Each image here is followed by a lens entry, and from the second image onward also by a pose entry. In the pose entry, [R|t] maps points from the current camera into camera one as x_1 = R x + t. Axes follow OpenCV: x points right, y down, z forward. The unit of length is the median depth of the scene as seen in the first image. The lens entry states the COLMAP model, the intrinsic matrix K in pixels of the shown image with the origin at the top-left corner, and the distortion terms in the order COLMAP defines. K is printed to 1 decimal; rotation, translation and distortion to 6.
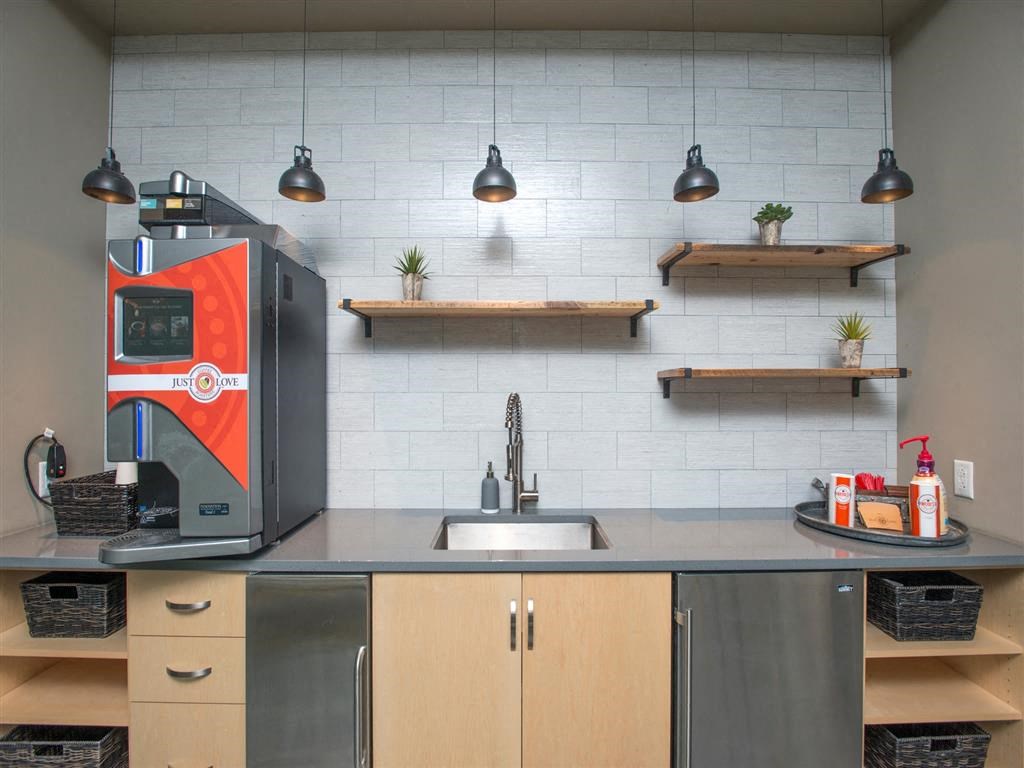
lens RADIAL K [[882.4, 0, 512.0], [0, 882.4, 384.0], [0, 0, 1]] dist [-0.000401, -0.000423]
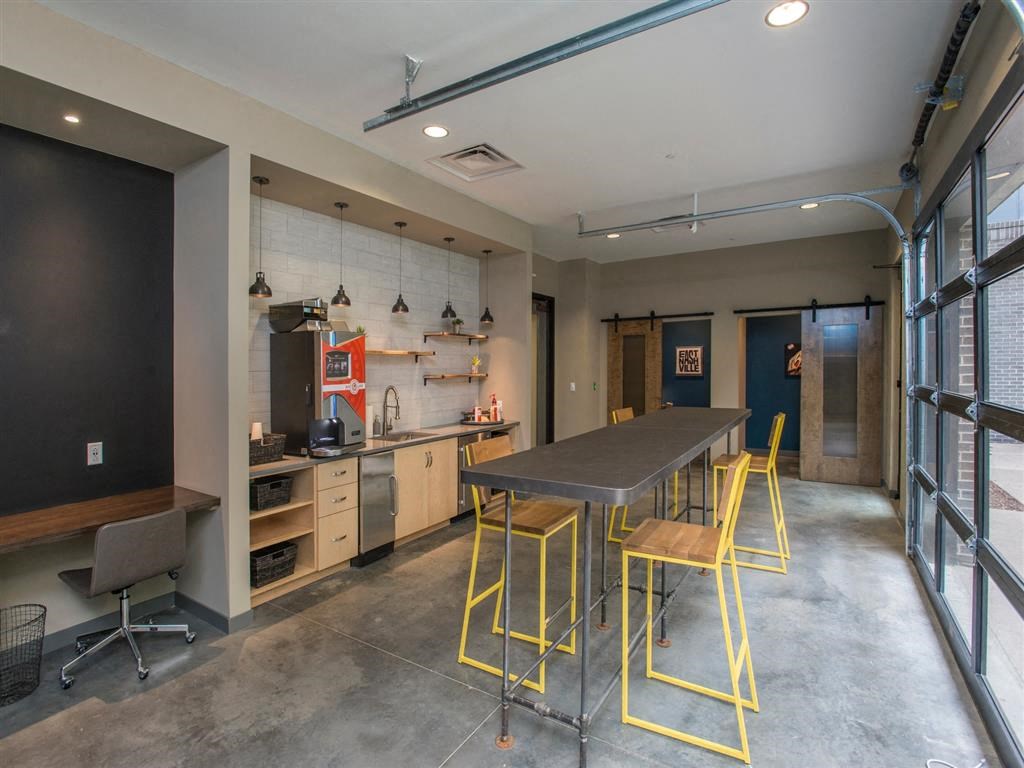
lens RADIAL K [[505.6, 0, 512.0], [0, 505.6, 384.0], [0, 0, 1]] dist [-0.000317, 0.000013]
pose [[0.536880, -0.022931, 0.843347, -1.383739], [-0.005268, 0.999520, 0.030531, -0.059209], [-0.843642, -0.020834, 0.536502, -0.243370]]
